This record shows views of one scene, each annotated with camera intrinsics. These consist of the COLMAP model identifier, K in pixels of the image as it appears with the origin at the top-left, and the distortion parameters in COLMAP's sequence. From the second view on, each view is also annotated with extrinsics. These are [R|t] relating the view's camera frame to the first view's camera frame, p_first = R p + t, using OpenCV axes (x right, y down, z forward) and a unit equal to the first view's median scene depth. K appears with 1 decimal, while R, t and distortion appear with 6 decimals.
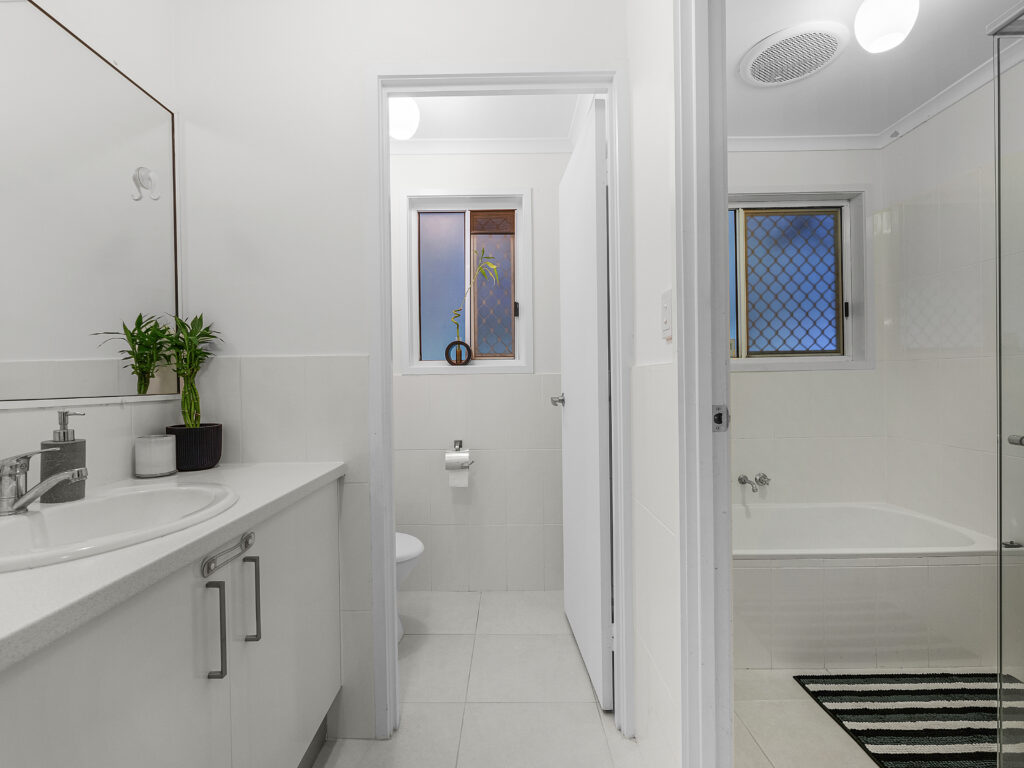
lens RADIAL K [[466.9, 0, 511.4], [0, 466.9, 379.2], [0, 0, 1]] dist [-0.003088, 0.000603]
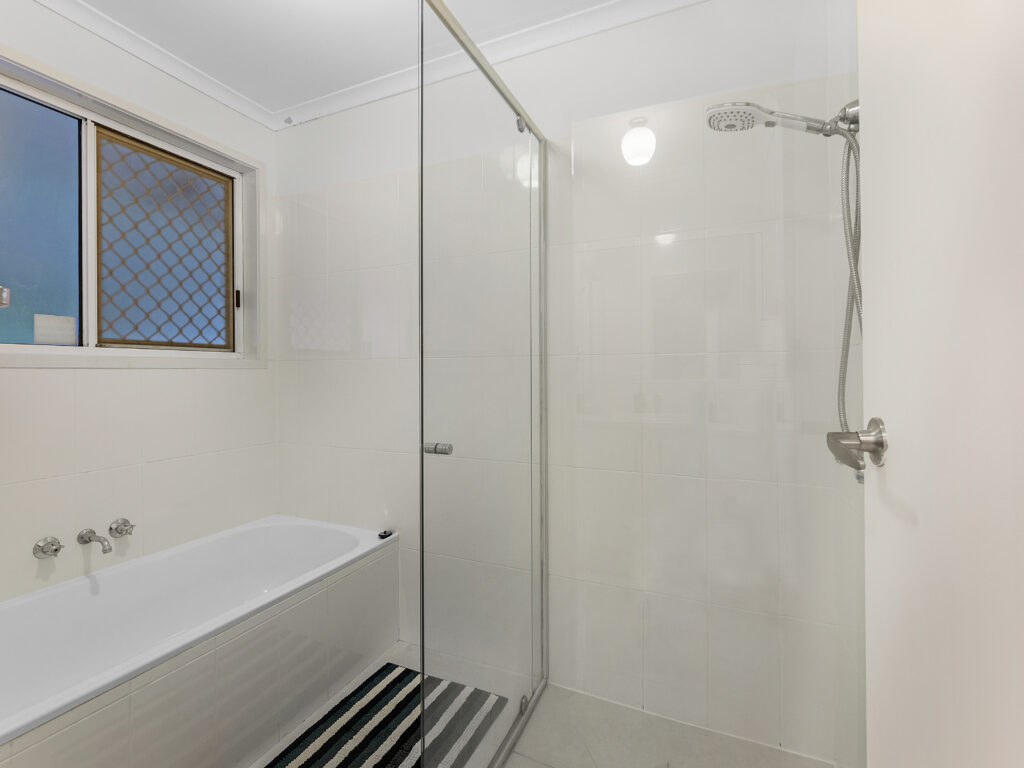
lens RADIAL K [[466.9, 0, 511.8], [0, 466.9, 375.5], [0, 0, 1]] dist [-0.003088, 0.000603]
pose [[0.382689, 0.011371, 0.923807, 0.118967], [-0.004292, 0.999935, -0.010531, -0.001449], [-0.923867, 0.000065, 0.382713, 0.202898]]
